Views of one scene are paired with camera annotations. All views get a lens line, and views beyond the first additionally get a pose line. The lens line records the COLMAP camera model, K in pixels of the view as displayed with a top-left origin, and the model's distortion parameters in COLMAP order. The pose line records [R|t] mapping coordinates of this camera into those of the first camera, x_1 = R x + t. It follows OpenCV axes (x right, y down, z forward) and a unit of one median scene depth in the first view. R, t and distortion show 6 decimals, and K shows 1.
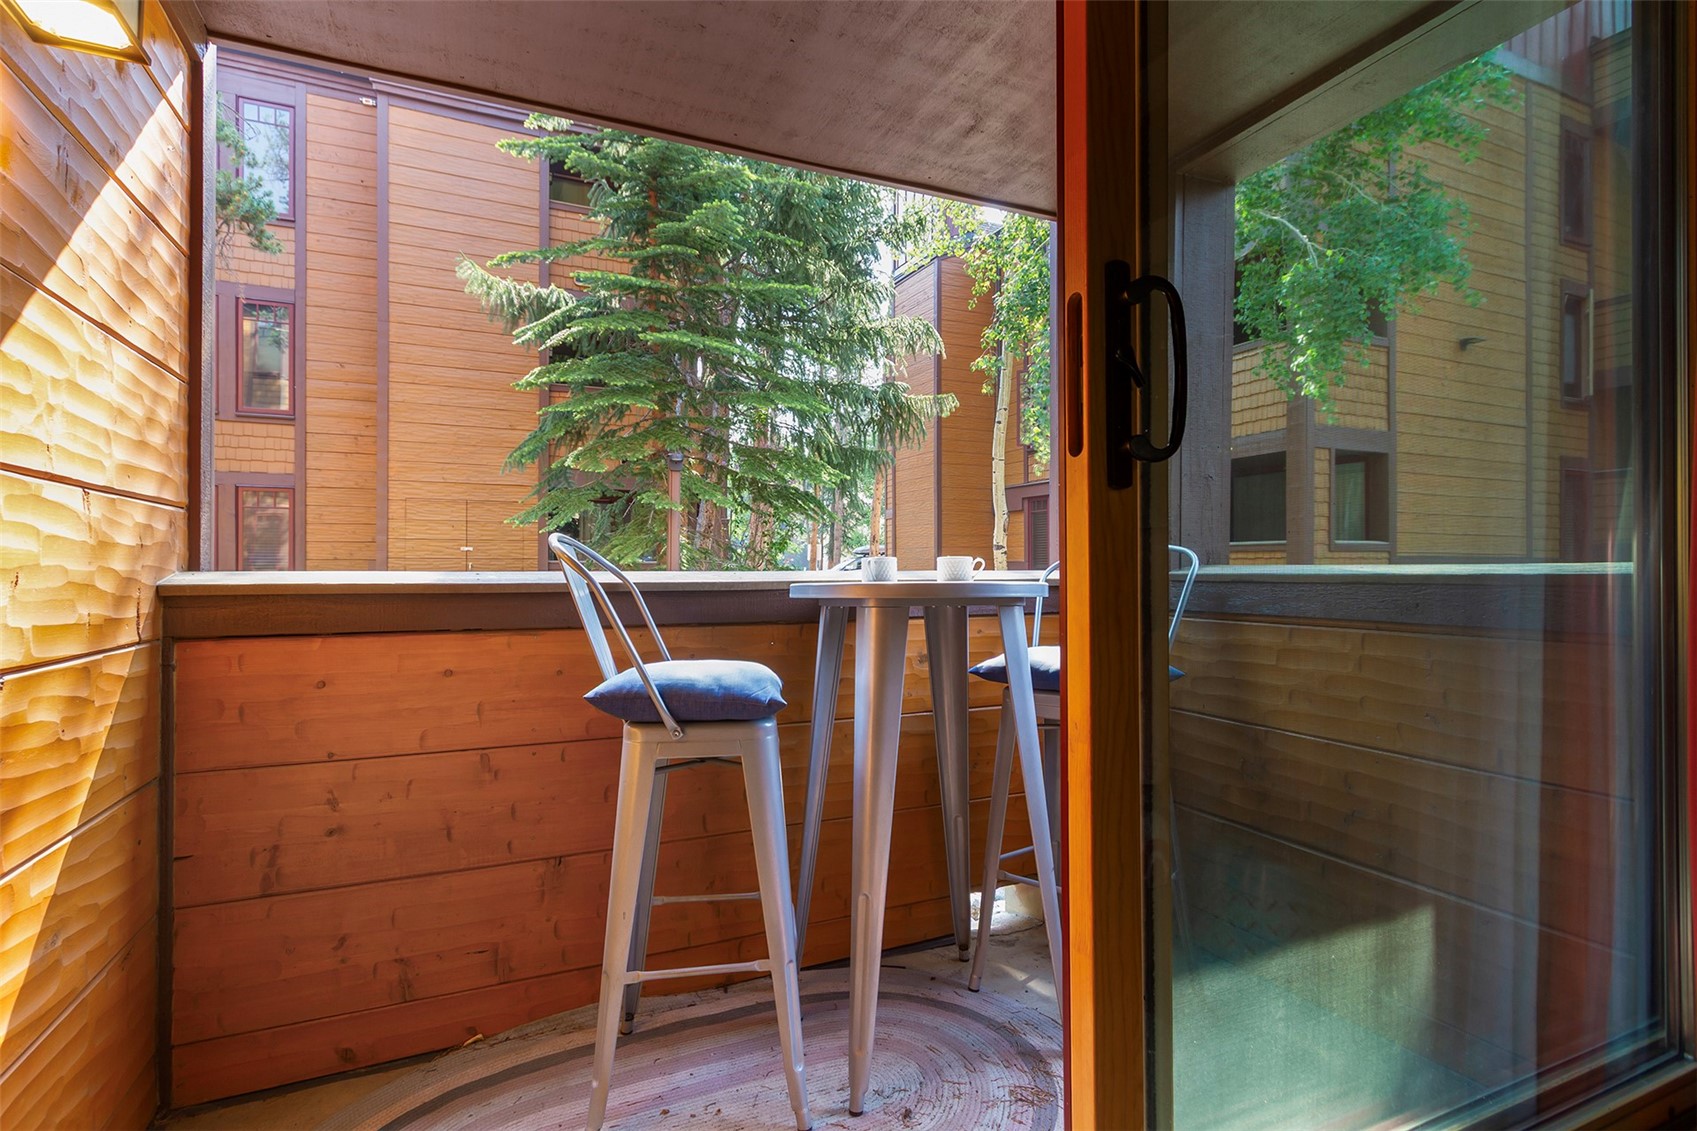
lens RADIAL K [[822.6, 0, 848.5], [0, 822.6, 565.5], [0, 0, 1]] dist [0.001084, -0.000072]
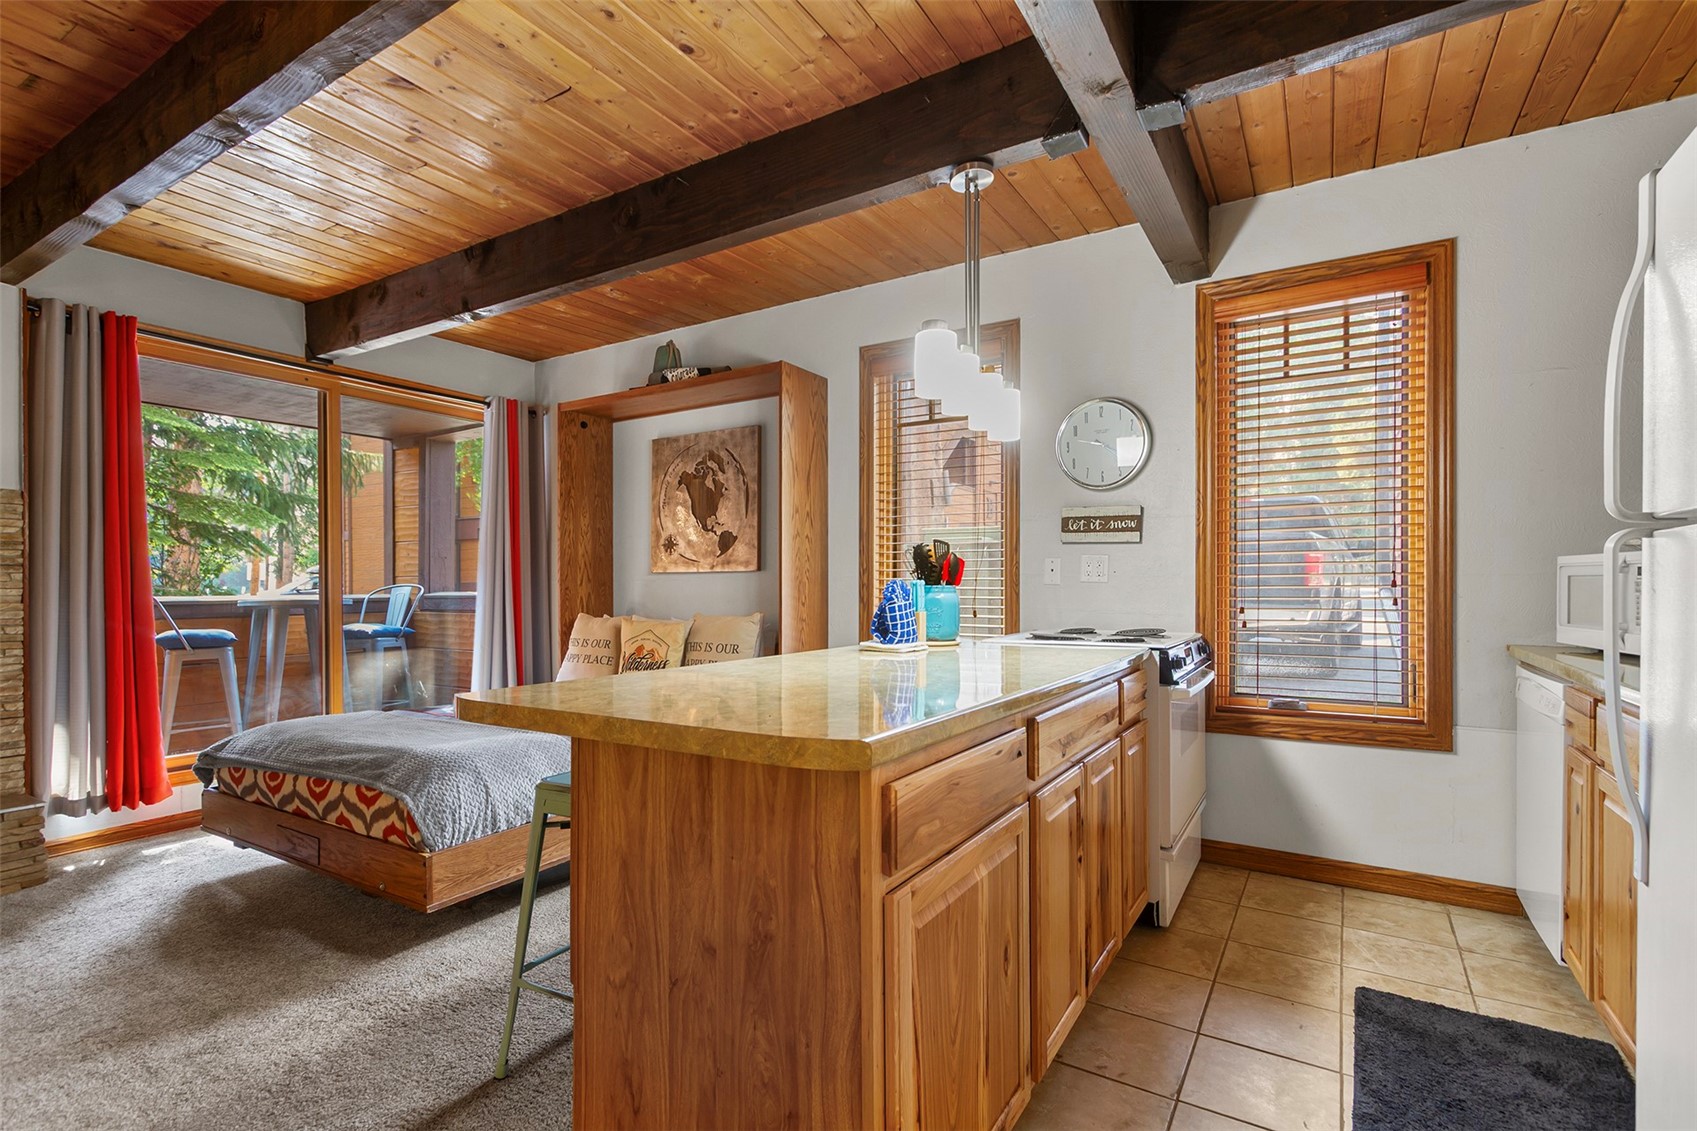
lens RADIAL K [[794.5, 0, 853.4], [0, 794.5, 587.9], [0, 0, 1]] dist [-0.001567, -0.000408]
pose [[0.823931, -0.005803, 0.566660, 0.028339], [0.002598, 0.999976, 0.006464, -0.007715], [-0.566684, -0.003854, 0.823926, -0.556009]]
